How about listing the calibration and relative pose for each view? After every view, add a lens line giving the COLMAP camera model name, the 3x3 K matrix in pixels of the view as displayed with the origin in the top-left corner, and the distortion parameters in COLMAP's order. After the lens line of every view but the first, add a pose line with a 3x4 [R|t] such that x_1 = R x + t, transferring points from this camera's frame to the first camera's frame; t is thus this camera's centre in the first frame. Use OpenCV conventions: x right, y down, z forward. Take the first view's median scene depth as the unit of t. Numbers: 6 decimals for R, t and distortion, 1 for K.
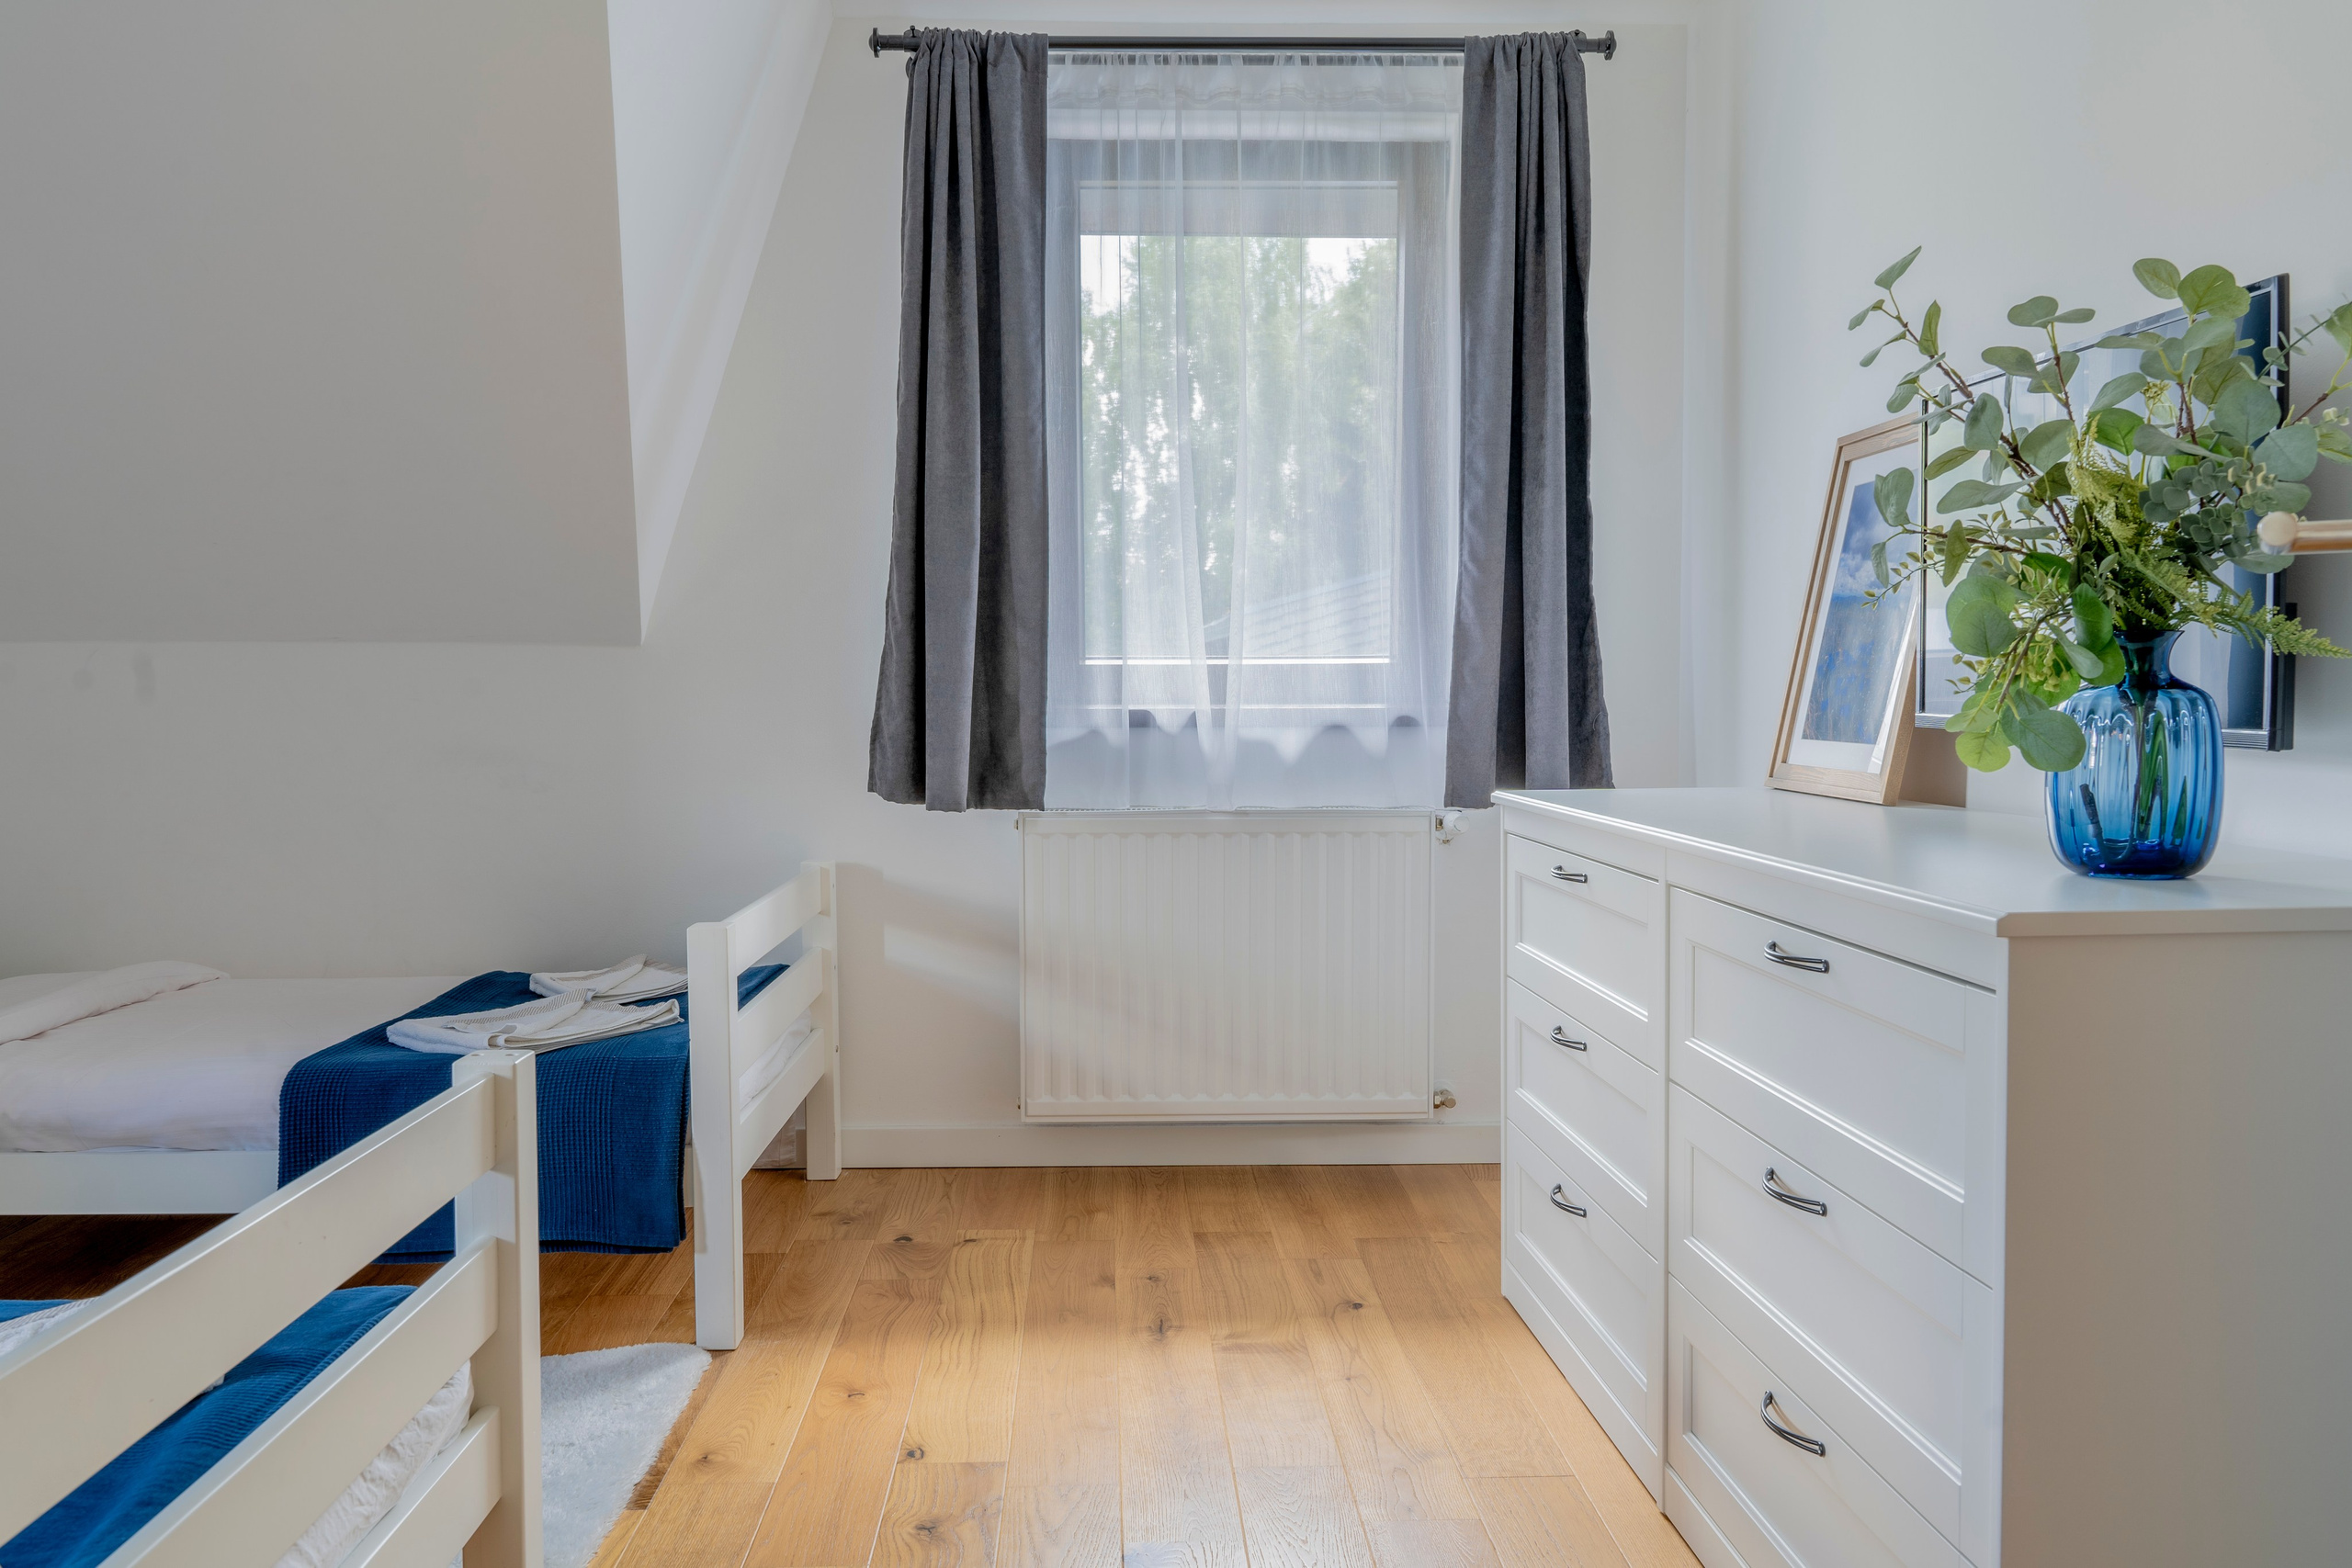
lens RADIAL K [[1878.3, 0, 1174.8], [0, 1878.3, 782.8], [0, 0, 1]] dist [0.003090, -0.007184]
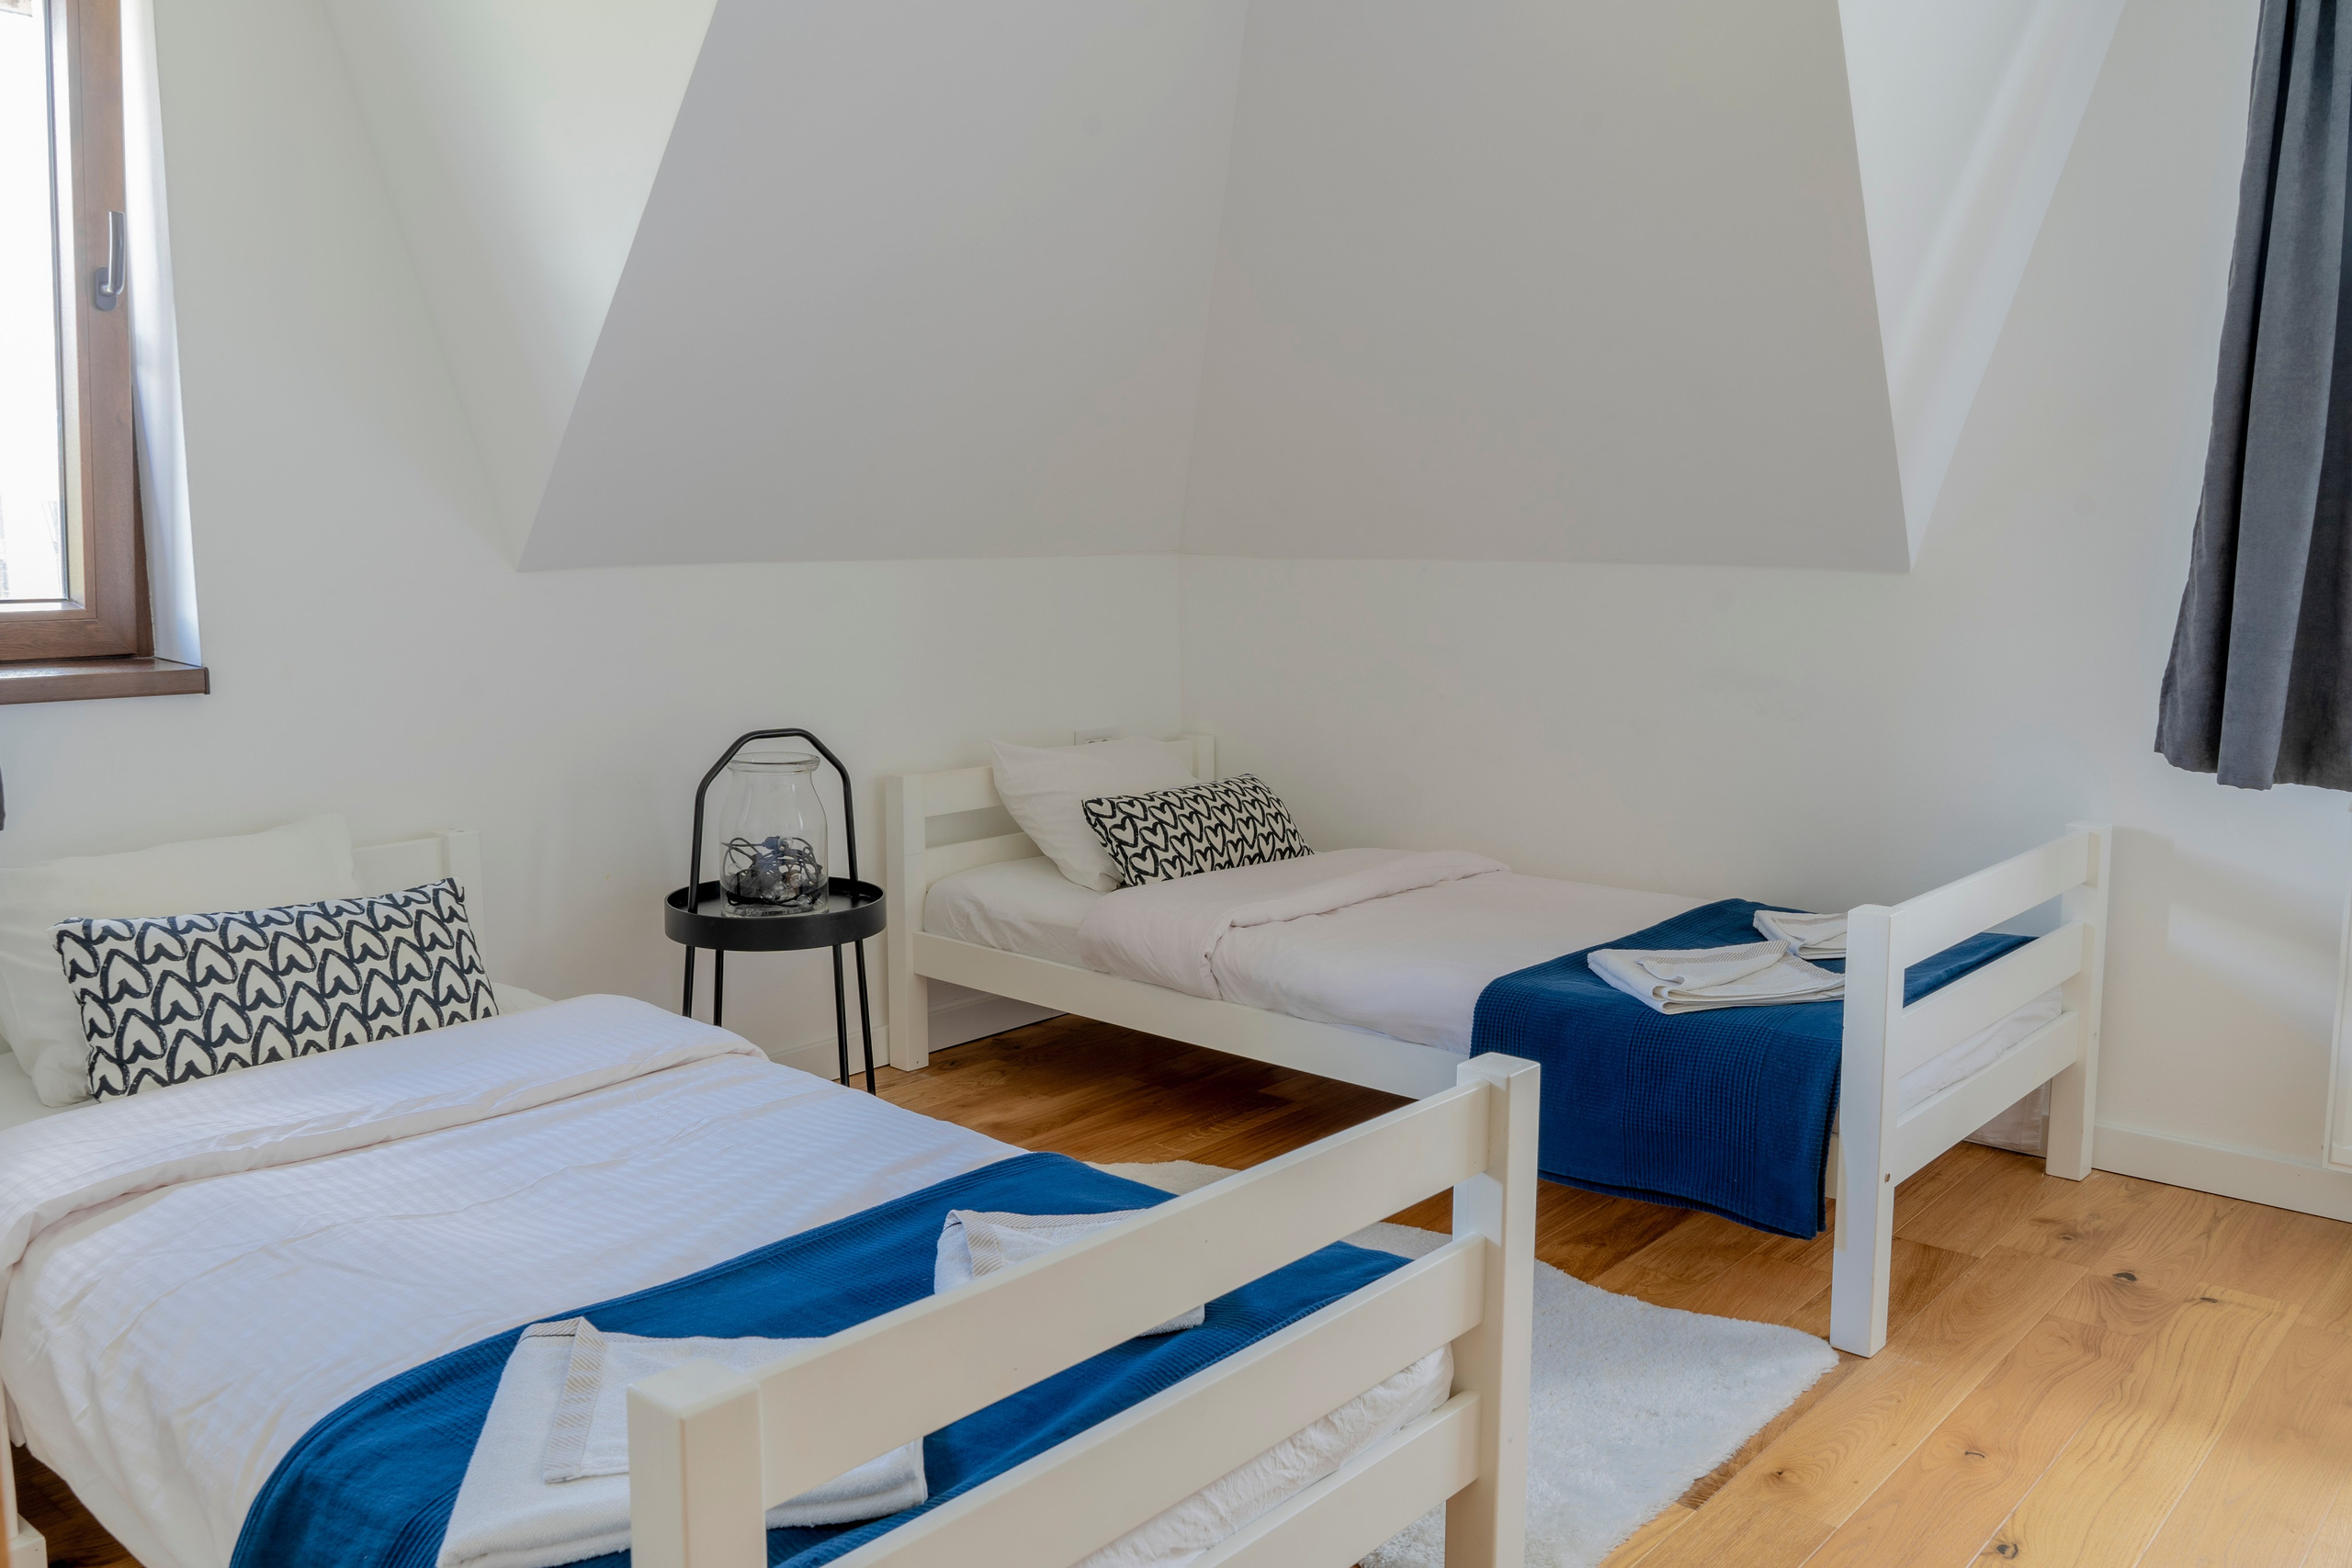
lens RADIAL K [[1878.3, 0, 1174.8], [0, 1878.3, 782.8], [0, 0, 1]] dist [0.003090, -0.007184]
pose [[0.729517, 0.097167, -0.677026, 0.104786], [-0.038290, 0.994107, 0.101416, -0.057737], [0.682890, -0.048061, 0.728938, 0.078035]]
